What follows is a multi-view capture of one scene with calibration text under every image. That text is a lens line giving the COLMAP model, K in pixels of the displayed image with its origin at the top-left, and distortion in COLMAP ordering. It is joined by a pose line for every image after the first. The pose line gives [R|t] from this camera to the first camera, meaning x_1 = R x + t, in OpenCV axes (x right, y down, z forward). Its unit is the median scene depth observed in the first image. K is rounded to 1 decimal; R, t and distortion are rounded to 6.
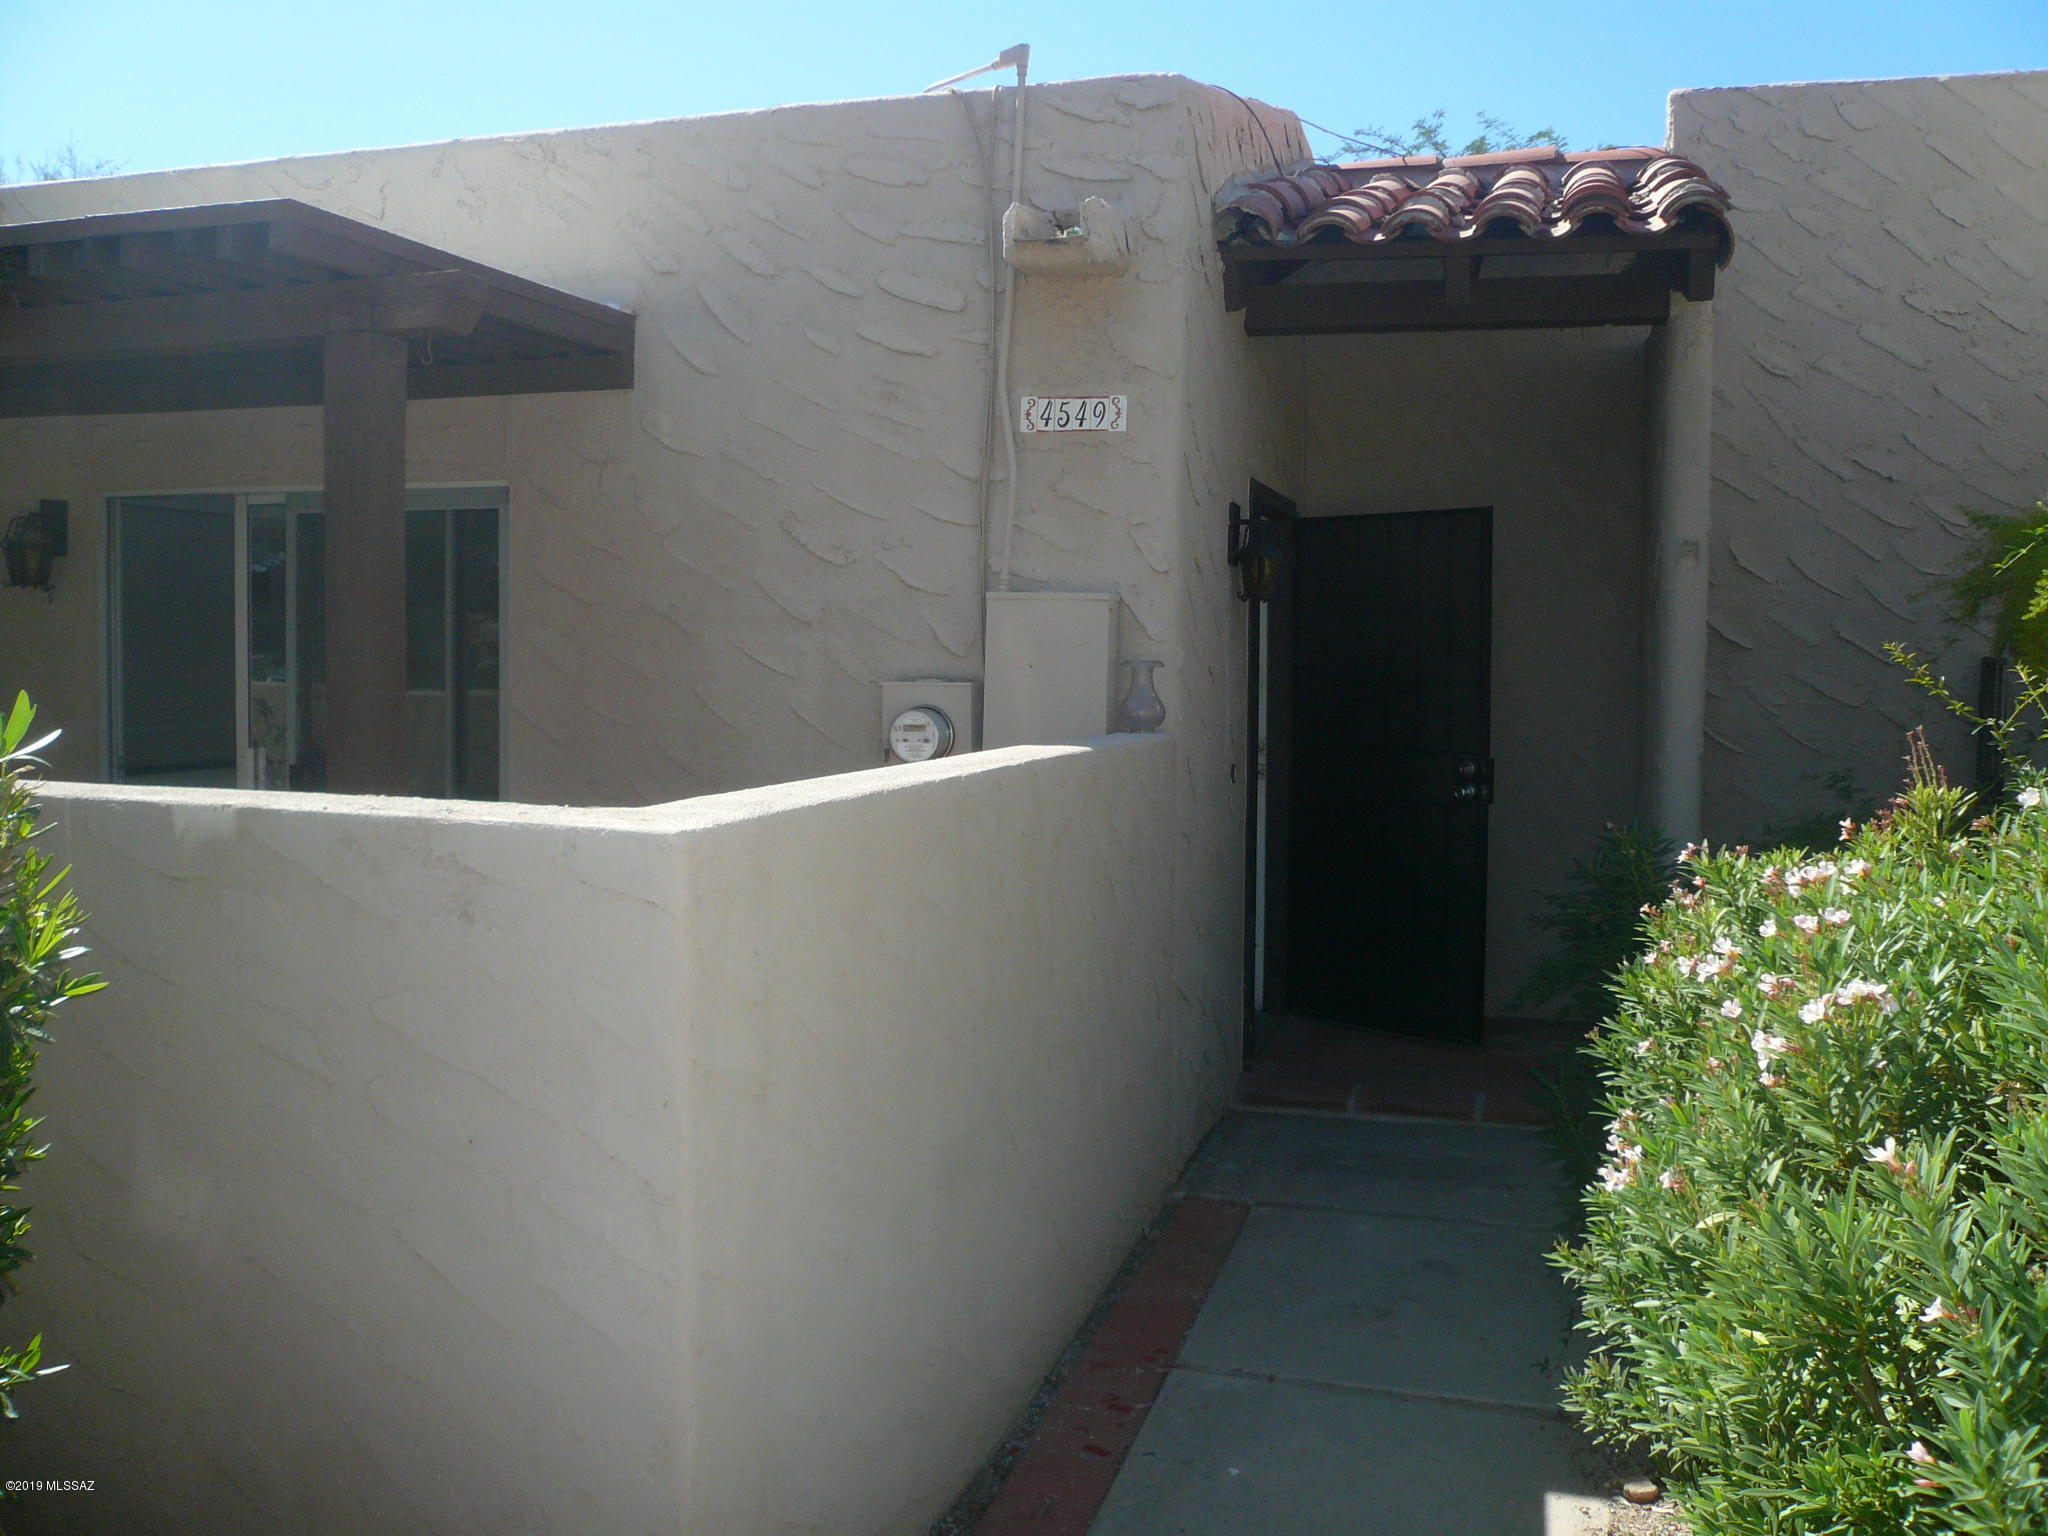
lens RADIAL K [[1724.9, 0, 1032.1], [0, 1724.9, 769.6], [0, 0, 1]] dist [-0.105196, 0.041648]
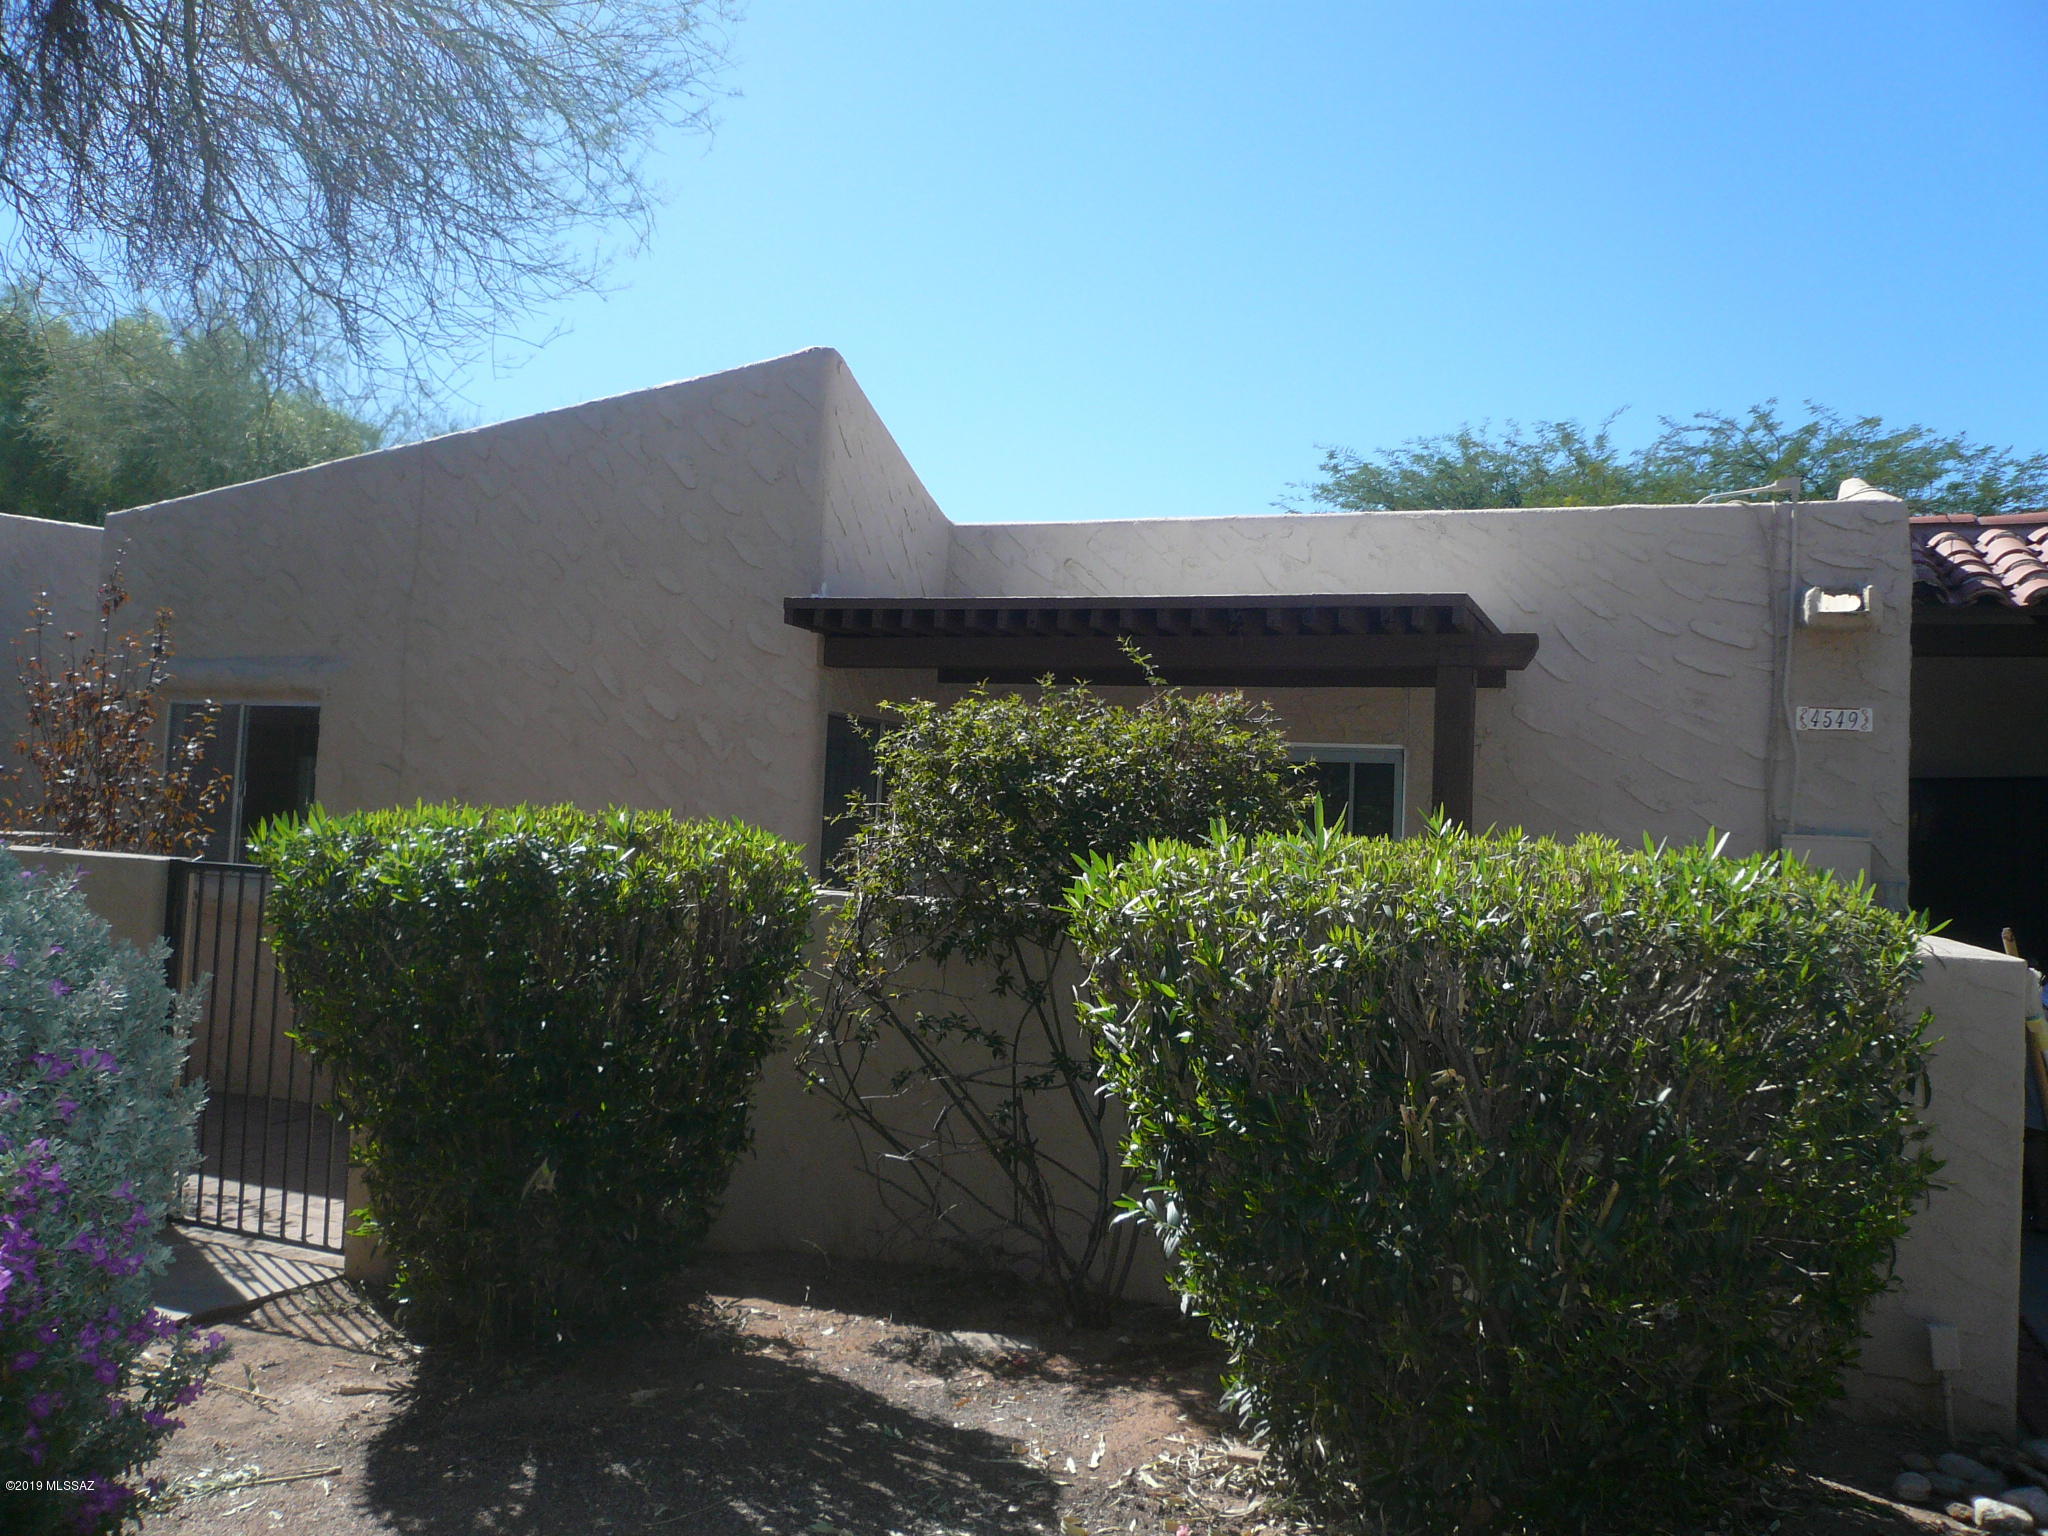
lens RADIAL K [[1724.9, 0, 1015.3], [0, 1724.9, 763.5], [0, 0, 1]] dist [-0.105196, 0.041648]
pose [[0.995782, 0.024078, -0.088539, -0.558145], [-0.034074, 0.992990, -0.113184, 0.026392], [0.085194, 0.115724, 0.989621, -0.533088]]
